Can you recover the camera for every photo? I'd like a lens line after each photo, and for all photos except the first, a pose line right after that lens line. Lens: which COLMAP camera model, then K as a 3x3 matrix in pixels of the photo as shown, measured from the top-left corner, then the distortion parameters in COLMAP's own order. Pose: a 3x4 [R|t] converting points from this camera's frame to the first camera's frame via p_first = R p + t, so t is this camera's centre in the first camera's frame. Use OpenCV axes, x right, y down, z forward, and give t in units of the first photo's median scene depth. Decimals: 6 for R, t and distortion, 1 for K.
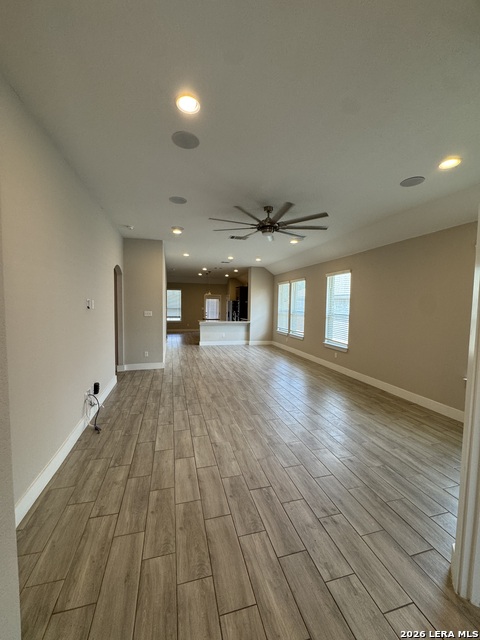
lens RADIAL K [[255.9, 0, 241.3], [0, 255.9, 322.1], [0, 0, 1]] dist [-0.002650, -0.000141]
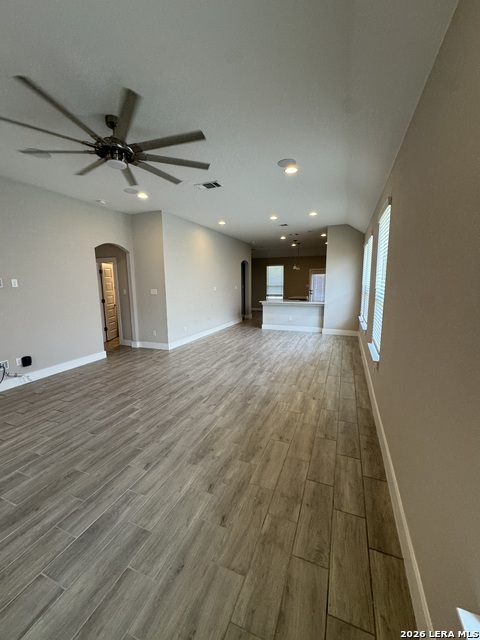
lens RADIAL K [[255.9, 0, 241.3], [0, 255.9, 322.1], [0, 0, 1]] dist [-0.002650, -0.000141]
pose [[0.793616, 0.073417, -0.603974, 0.592226], [-0.021131, 0.995420, 0.093234, -0.020166], [0.608053, -0.061230, 0.791532, 0.523602]]
